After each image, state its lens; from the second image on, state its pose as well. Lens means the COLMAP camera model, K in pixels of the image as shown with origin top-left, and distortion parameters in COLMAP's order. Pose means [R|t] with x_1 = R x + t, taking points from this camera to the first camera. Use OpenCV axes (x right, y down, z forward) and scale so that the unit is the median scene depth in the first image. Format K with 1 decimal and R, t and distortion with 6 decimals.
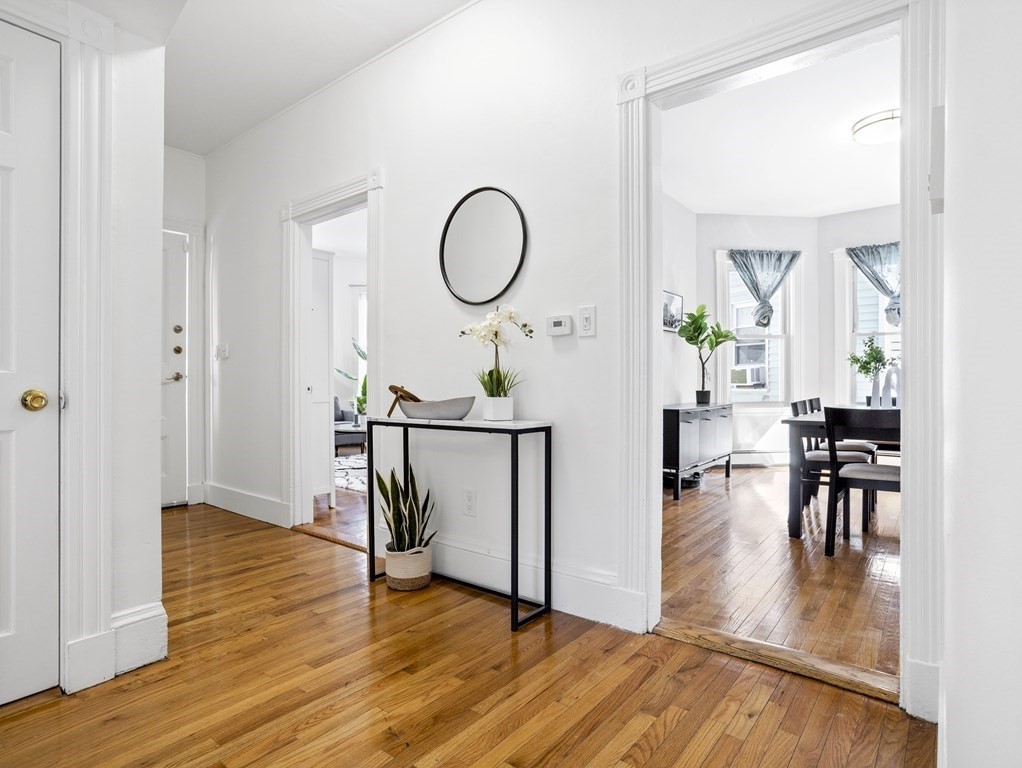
lens RADIAL K [[556.7, 0, 519.0], [0, 556.7, 382.2], [0, 0, 1]] dist [-0.022353, 0.008005]
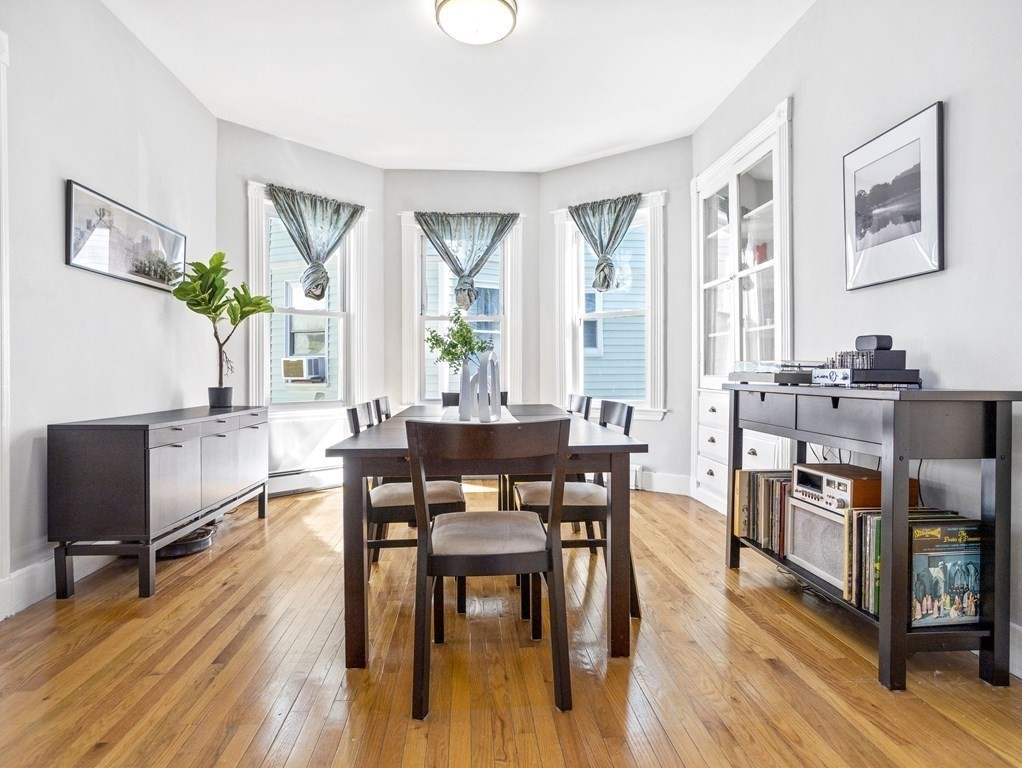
lens RADIAL K [[556.7, 0, 515.4], [0, 556.7, 379.0], [0, 0, 1]] dist [-0.022353, 0.008005]
pose [[0.739611, -0.002679, 0.673029, 0.152804], [-0.000402, 0.999990, 0.004422, 0.002378], [-0.673034, -0.003541, 0.739603, 0.300502]]
